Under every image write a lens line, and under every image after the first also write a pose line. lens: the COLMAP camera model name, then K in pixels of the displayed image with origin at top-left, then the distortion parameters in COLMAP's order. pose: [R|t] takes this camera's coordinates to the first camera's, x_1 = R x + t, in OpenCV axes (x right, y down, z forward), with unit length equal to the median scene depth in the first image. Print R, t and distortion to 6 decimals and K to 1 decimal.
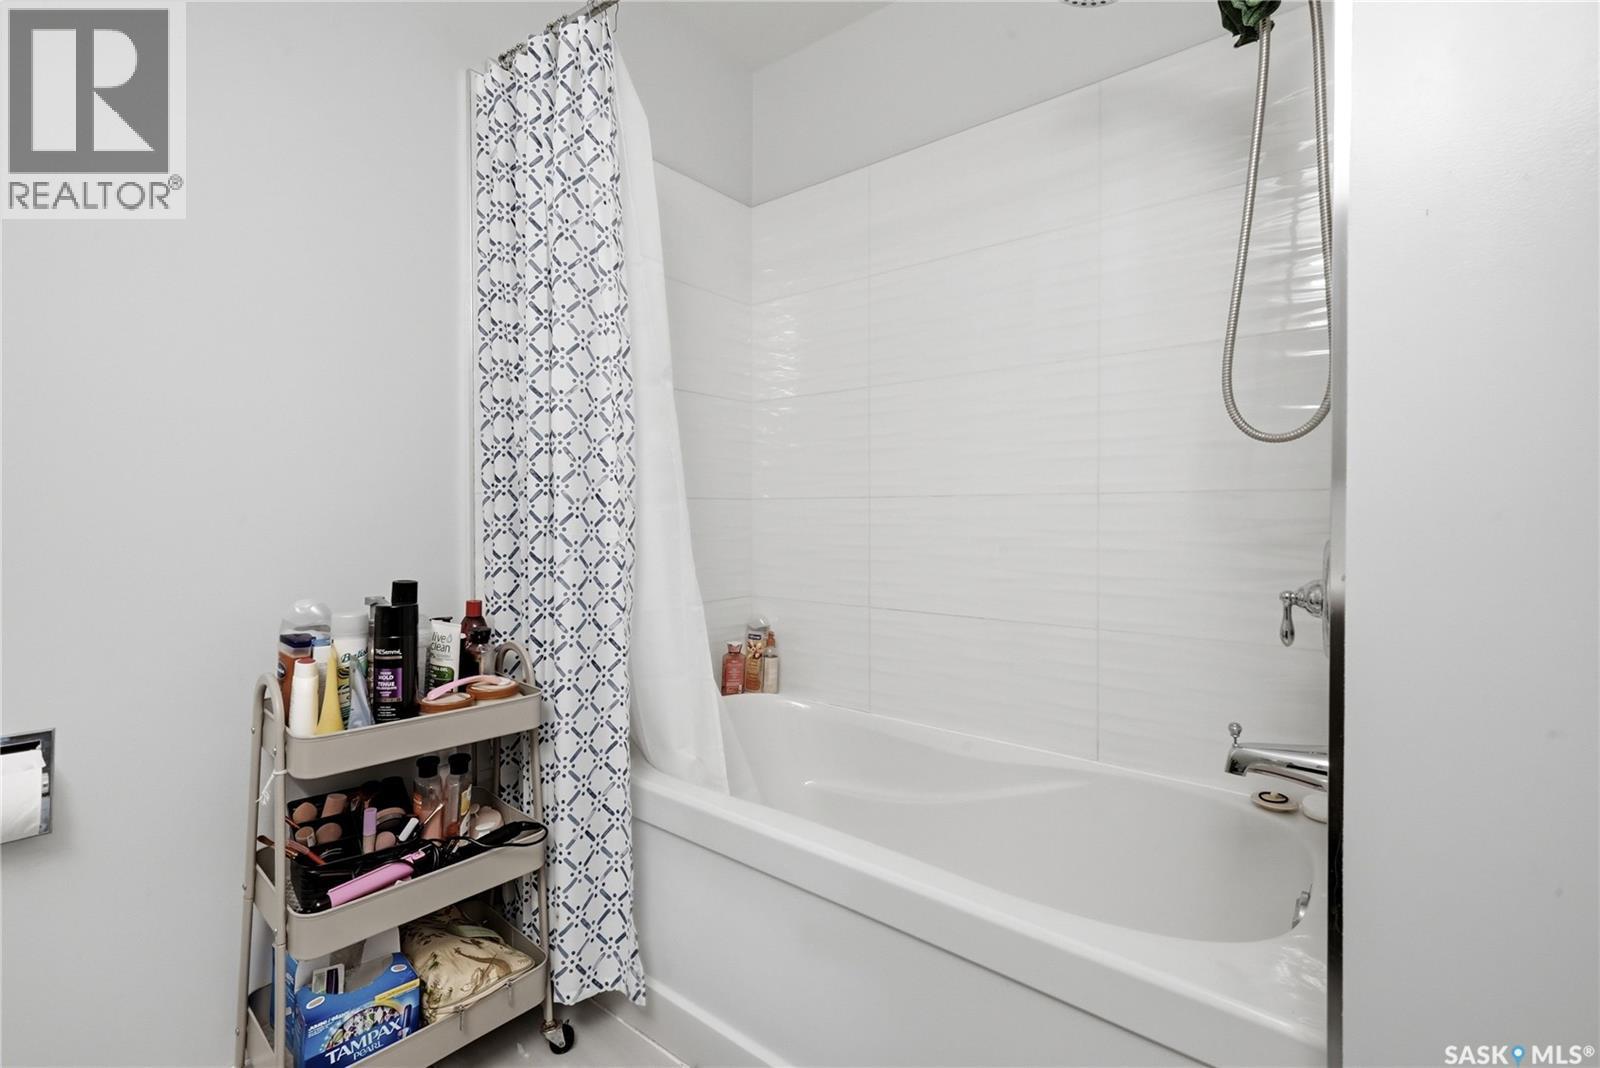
lens RADIAL K [[705.3, 0, 792.1], [0, 705.3, 524.7], [0, 0, 1]] dist [0.001559, 0.000365]
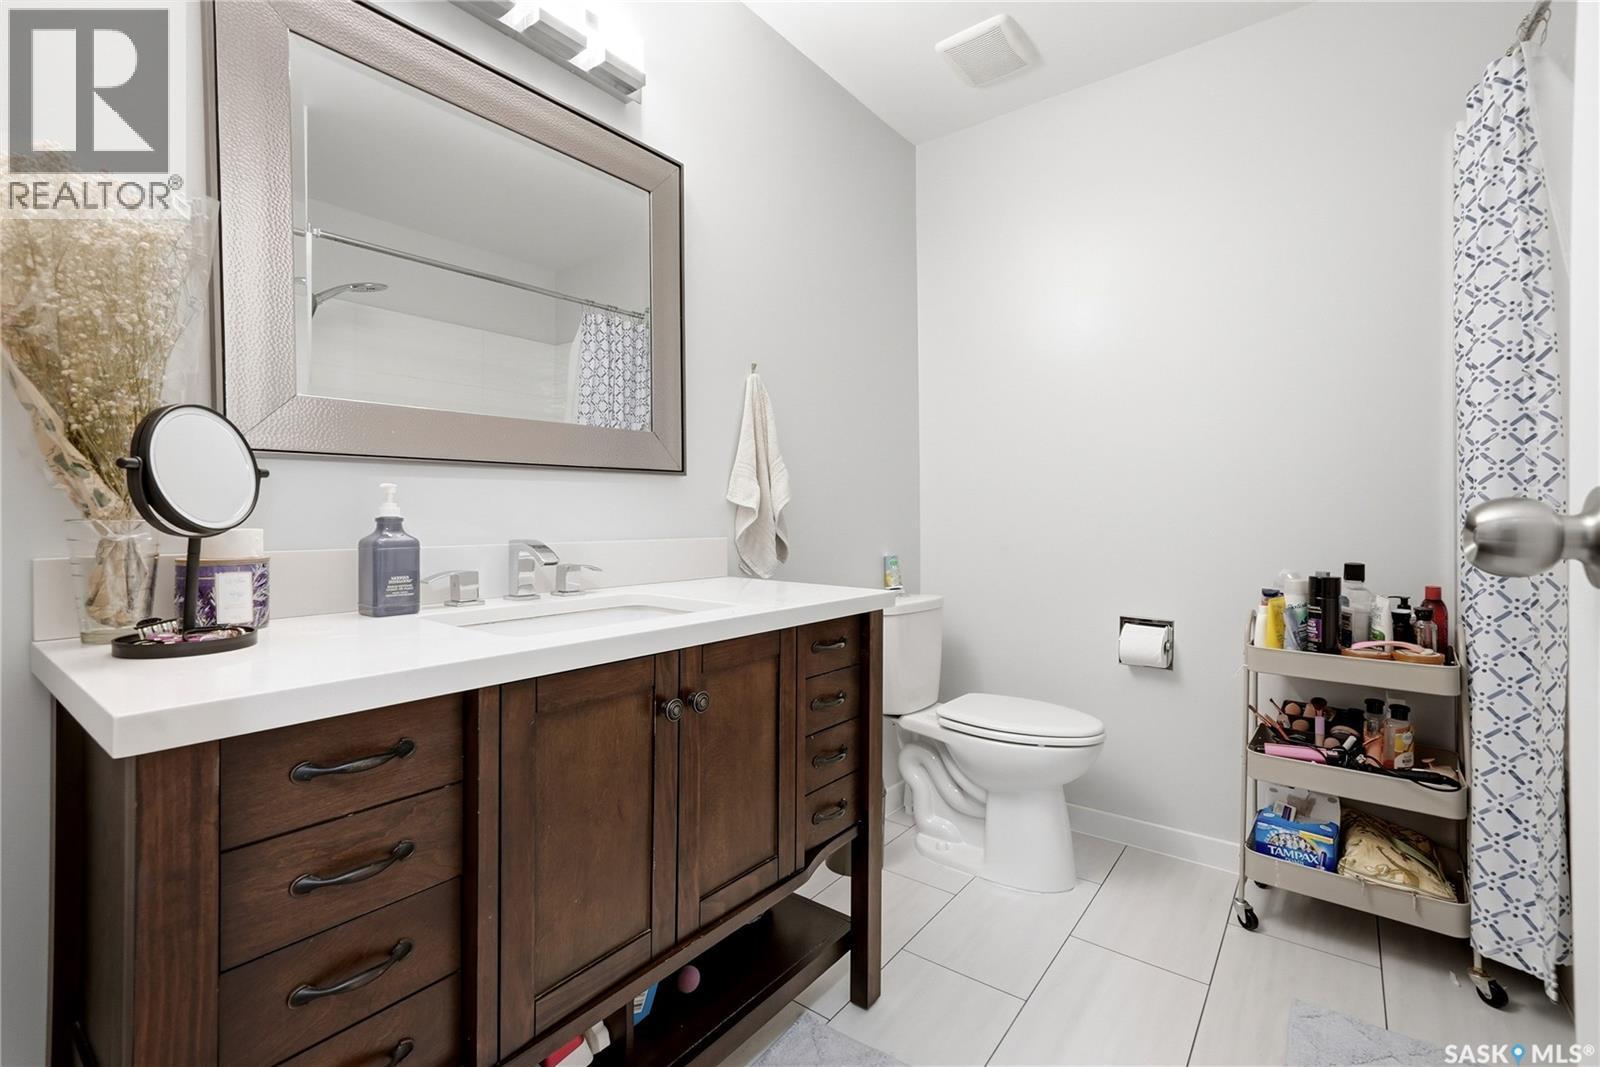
lens RADIAL K [[705.3, 0, 793.7], [0, 705.3, 522.1], [0, 0, 1]] dist [0.001559, 0.000365]
pose [[0.015335, 0.006892, -0.999859, 0.797350], [-0.002575, 0.999973, 0.006853, -0.005822], [0.999879, 0.002470, 0.015353, -0.104461]]
